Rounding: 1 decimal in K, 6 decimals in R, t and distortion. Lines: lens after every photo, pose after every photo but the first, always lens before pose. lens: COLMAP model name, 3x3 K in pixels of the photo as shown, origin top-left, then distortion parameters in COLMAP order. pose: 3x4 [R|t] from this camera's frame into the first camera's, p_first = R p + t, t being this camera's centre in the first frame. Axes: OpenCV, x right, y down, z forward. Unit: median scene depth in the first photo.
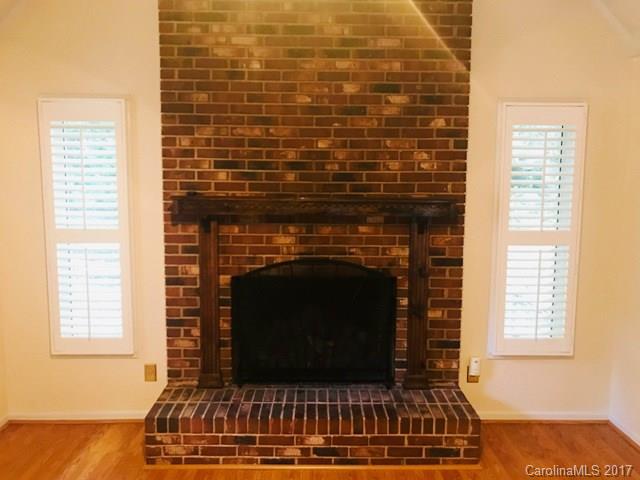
lens RADIAL K [[557.1, 0, 321.8], [0, 557.1, 242.7], [0, 0, 1]] dist [0.110600, -0.004618]
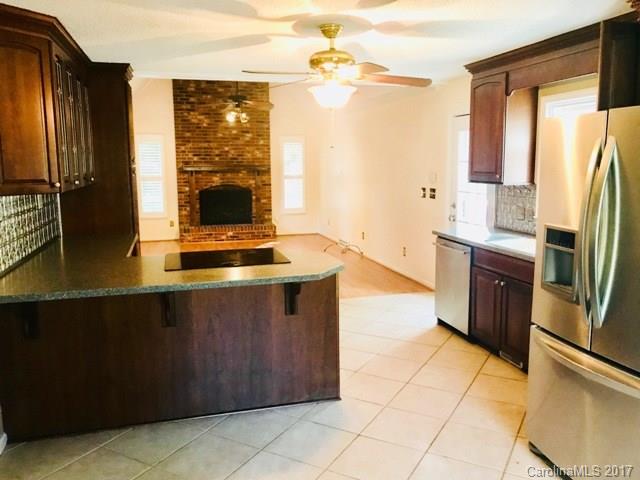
lens RADIAL K [[557.1, 0, 323.8], [0, 557.1, 240.1], [0, 0, 1]] dist [0.110600, -0.004618]
pose [[0.966445, -0.047936, 0.252361, -0.299139], [0.044319, 0.998817, 0.020002, 0.314133], [-0.253021, -0.008146, 0.967426, -2.296762]]
